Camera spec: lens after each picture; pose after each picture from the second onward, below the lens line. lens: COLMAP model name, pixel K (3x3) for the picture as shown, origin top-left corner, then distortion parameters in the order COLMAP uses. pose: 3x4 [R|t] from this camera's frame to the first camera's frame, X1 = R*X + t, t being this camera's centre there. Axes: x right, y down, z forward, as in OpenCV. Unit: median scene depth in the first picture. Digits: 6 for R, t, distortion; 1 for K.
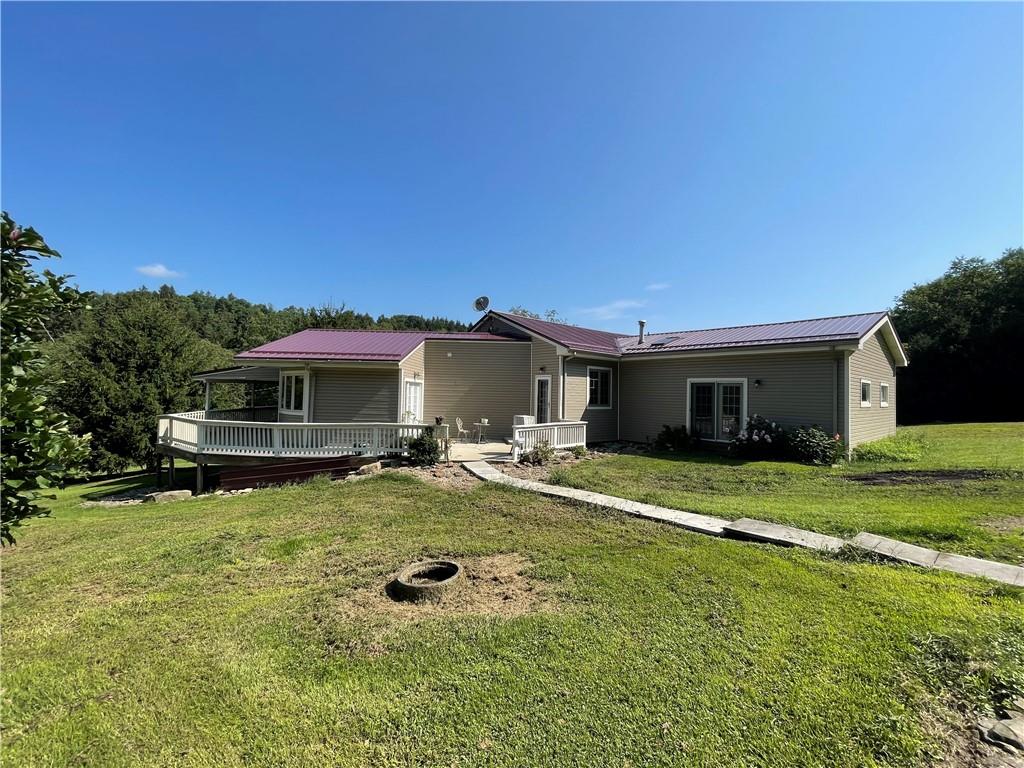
lens RADIAL K [[410.4, 0, 511.7], [0, 410.4, 384.7], [0, 0, 1]] dist [0.001187, -0.000268]
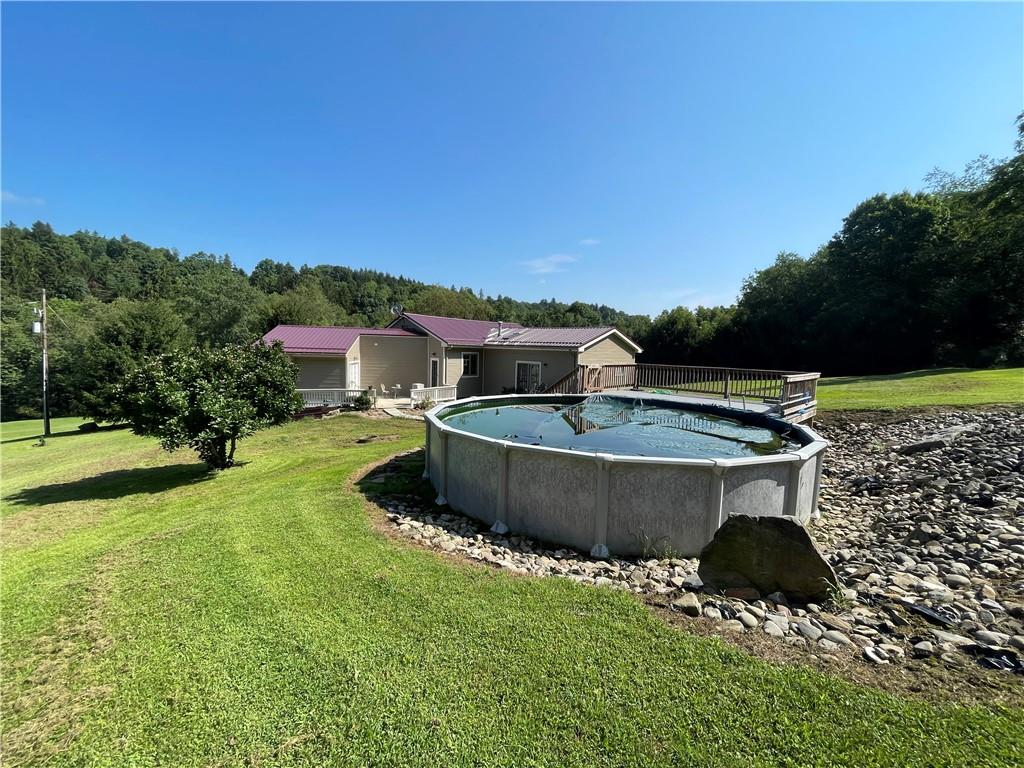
lens RADIAL K [[410.4, 0, 510.9], [0, 410.4, 384.0], [0, 0, 1]] dist [0.001187, -0.000268]
pose [[0.988059, -0.007705, 0.153881, 0.131954], [-0.009608, 0.993724, 0.111446, -0.111163], [-0.153774, -0.111594, 0.981784, -0.733247]]
